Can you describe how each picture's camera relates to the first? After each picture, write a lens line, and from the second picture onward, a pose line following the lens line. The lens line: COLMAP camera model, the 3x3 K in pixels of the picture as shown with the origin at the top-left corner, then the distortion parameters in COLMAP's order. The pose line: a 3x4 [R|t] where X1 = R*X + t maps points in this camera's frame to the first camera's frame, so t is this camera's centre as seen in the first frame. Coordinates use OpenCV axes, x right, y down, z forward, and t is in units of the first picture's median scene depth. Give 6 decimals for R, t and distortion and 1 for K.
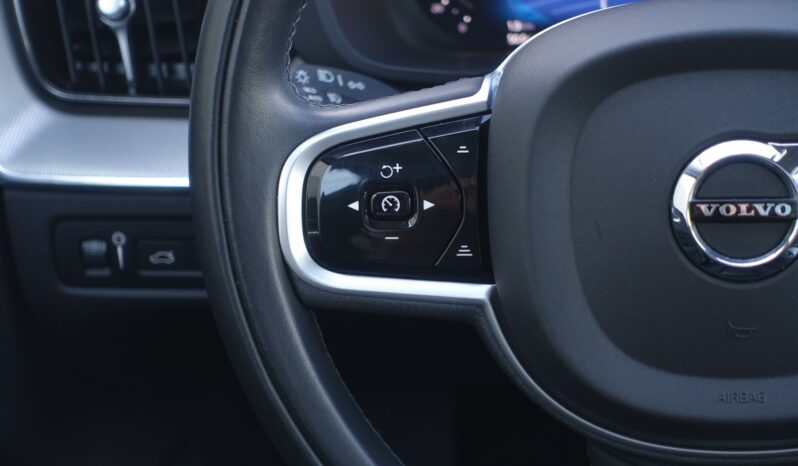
lens RADIAL K [[1396.5, 0, 384.1], [0, 1396.5, 232.7], [0, 0, 1]] dist [-0.076220, -0.197537]
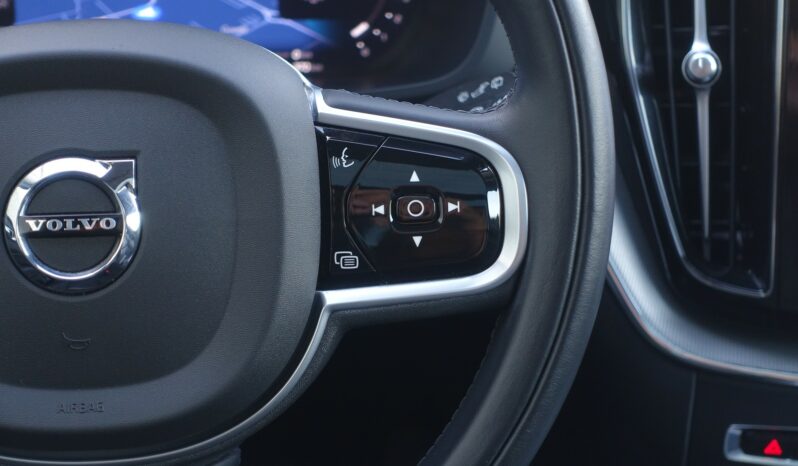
lens RADIAL K [[1396.5, 0, 384.1], [0, 1396.5, 232.7], [0, 0, 1]] dist [-0.076220, -0.197537]
pose [[0.976590, -0.017098, 0.214427, 0.260297], [0.024192, 0.999242, -0.030499, 0.026205], [-0.213743, 0.034972, 0.976264, -0.058761]]
